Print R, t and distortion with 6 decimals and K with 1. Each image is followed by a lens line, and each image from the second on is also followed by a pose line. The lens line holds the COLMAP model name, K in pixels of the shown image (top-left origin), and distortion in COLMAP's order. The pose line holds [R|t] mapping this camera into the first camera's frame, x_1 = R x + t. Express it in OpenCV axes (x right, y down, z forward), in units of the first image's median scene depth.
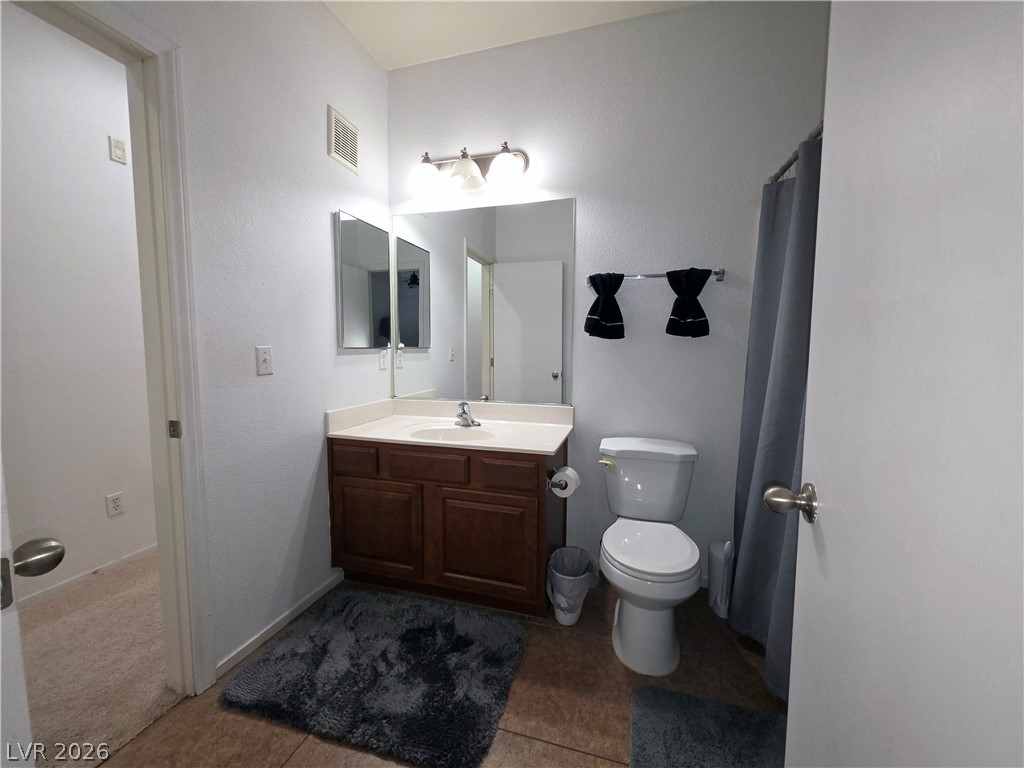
lens RADIAL K [[406.8, 0, 510.0], [0, 406.8, 380.6], [0, 0, 1]] dist [0.005275, -0.000354]
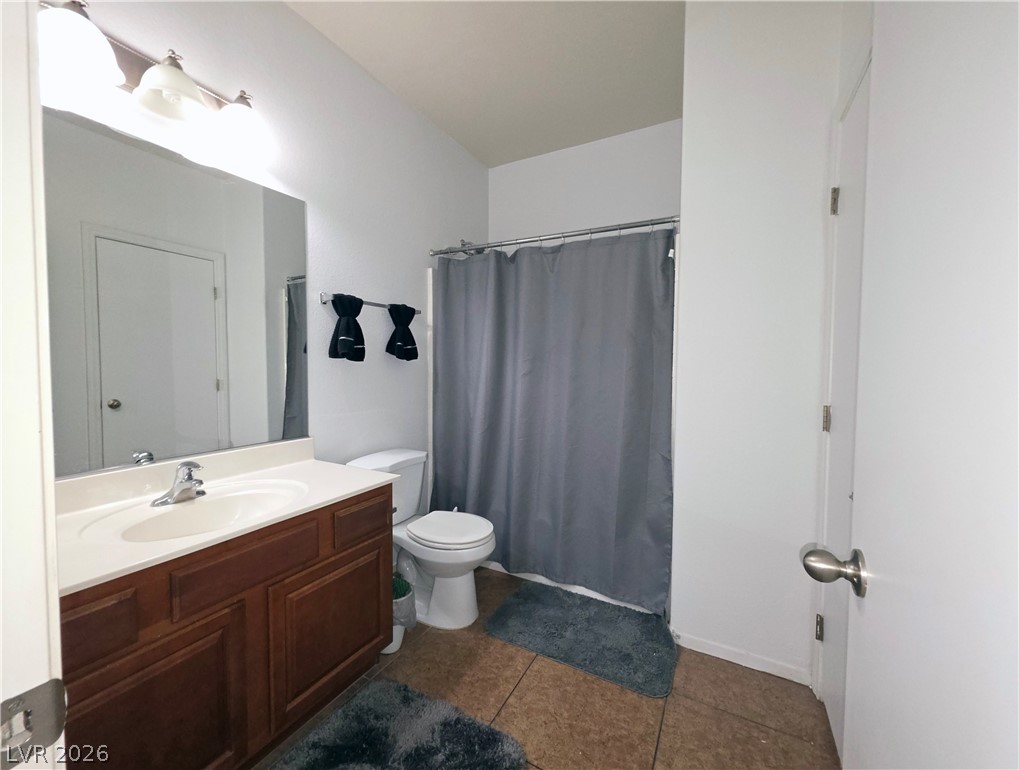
lens RADIAL K [[404.5, 0, 509.6], [0, 404.5, 385.4], [0, 0, 1]] dist [-0.002050, -0.000169]
pose [[0.216477, -0.053369, 0.974828, -0.703883], [0.087331, 0.995560, 0.035111, -0.049341], [-0.972374, 0.077532, 0.220177, 0.454376]]
